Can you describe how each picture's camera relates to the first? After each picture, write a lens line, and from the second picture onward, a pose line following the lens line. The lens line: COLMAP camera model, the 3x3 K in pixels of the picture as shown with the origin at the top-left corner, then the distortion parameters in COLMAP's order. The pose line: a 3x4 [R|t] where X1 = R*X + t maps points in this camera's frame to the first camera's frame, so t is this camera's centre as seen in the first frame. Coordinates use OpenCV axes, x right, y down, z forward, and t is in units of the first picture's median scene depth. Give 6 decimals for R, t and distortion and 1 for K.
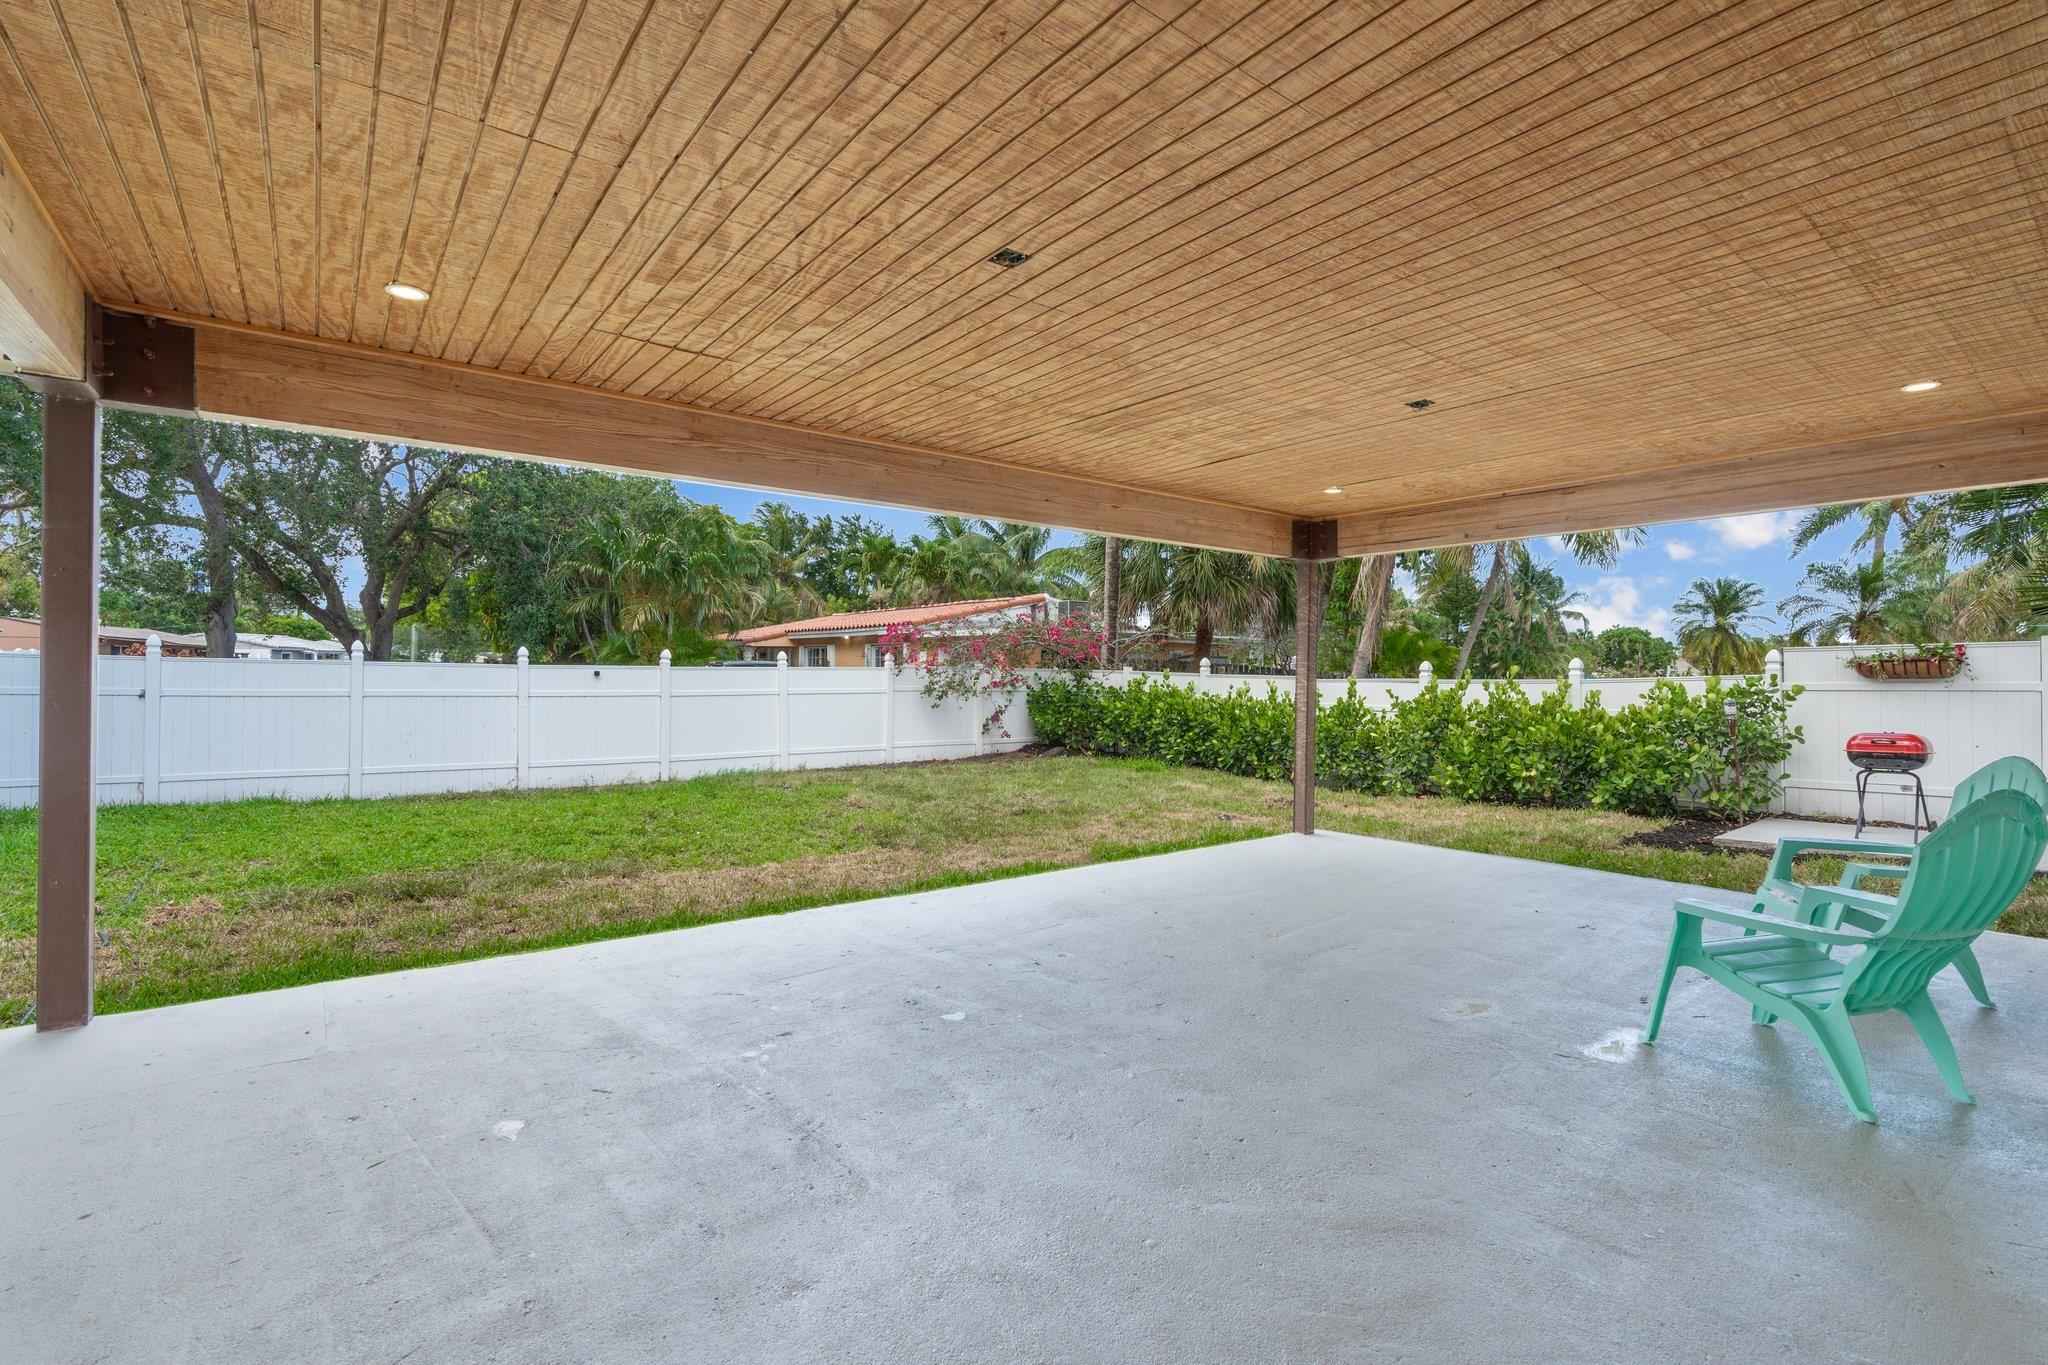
lens RADIAL K [[921.6, 0, 1022.6], [0, 921.6, 681.6], [0, 0, 1]] dist [-0.015000, 0.000270]
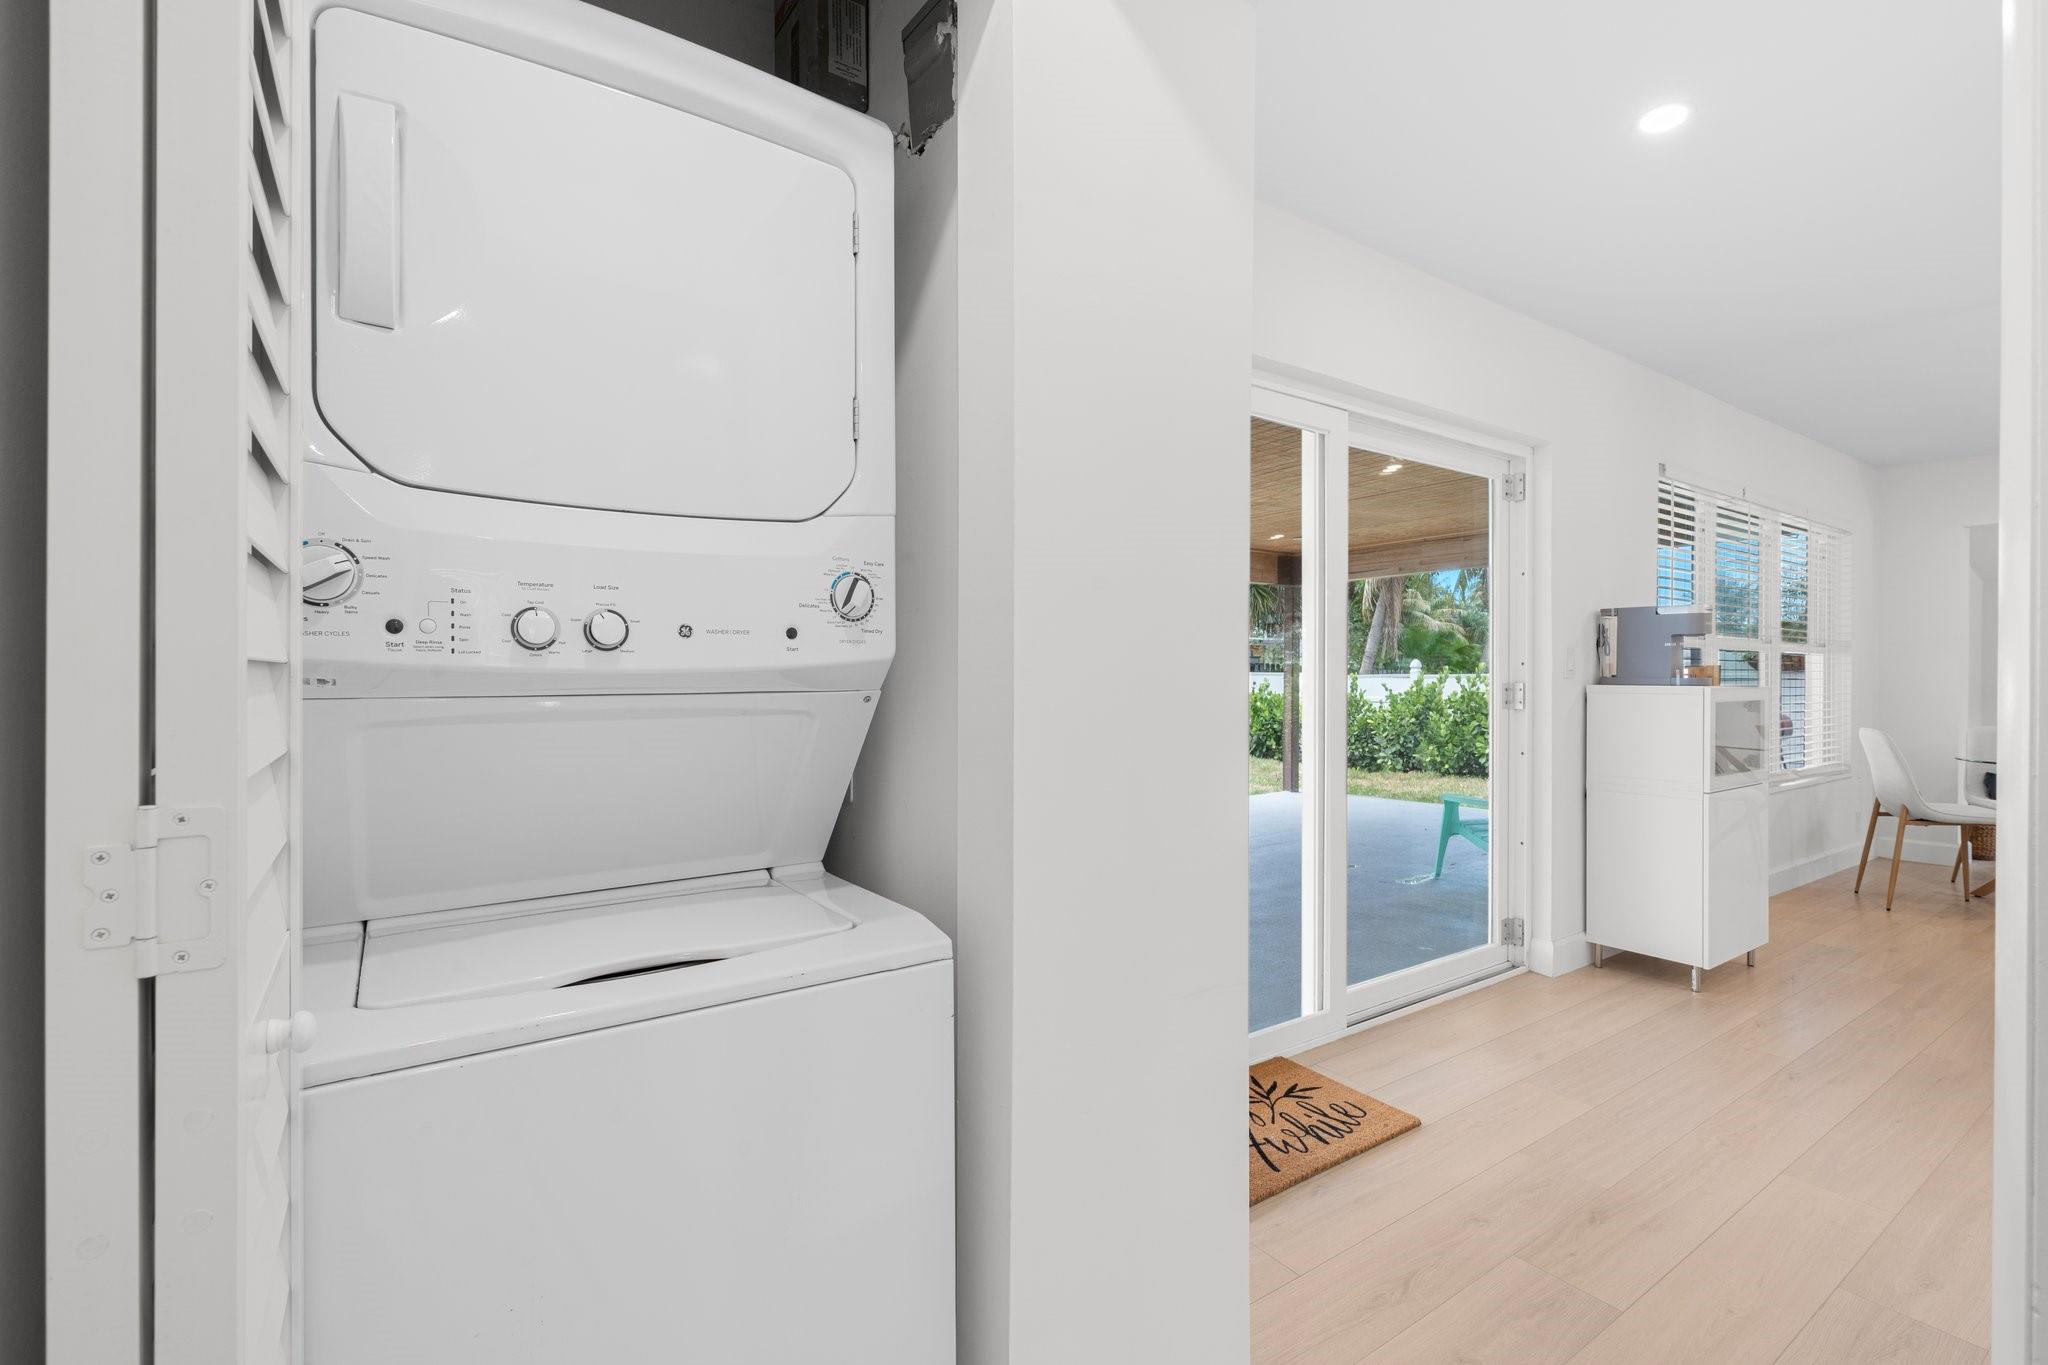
lens RADIAL K [[921.6, 0, 1024.8], [0, 921.6, 682.8], [0, 0, 1]] dist [-0.015000, 0.000270]
pose [[0.998375, -0.009217, -0.056234, -0.000971], [0.009197, 0.999958, -0.000613, 0.004088], [0.056238, 0.000095, 0.998417, -0.237312]]
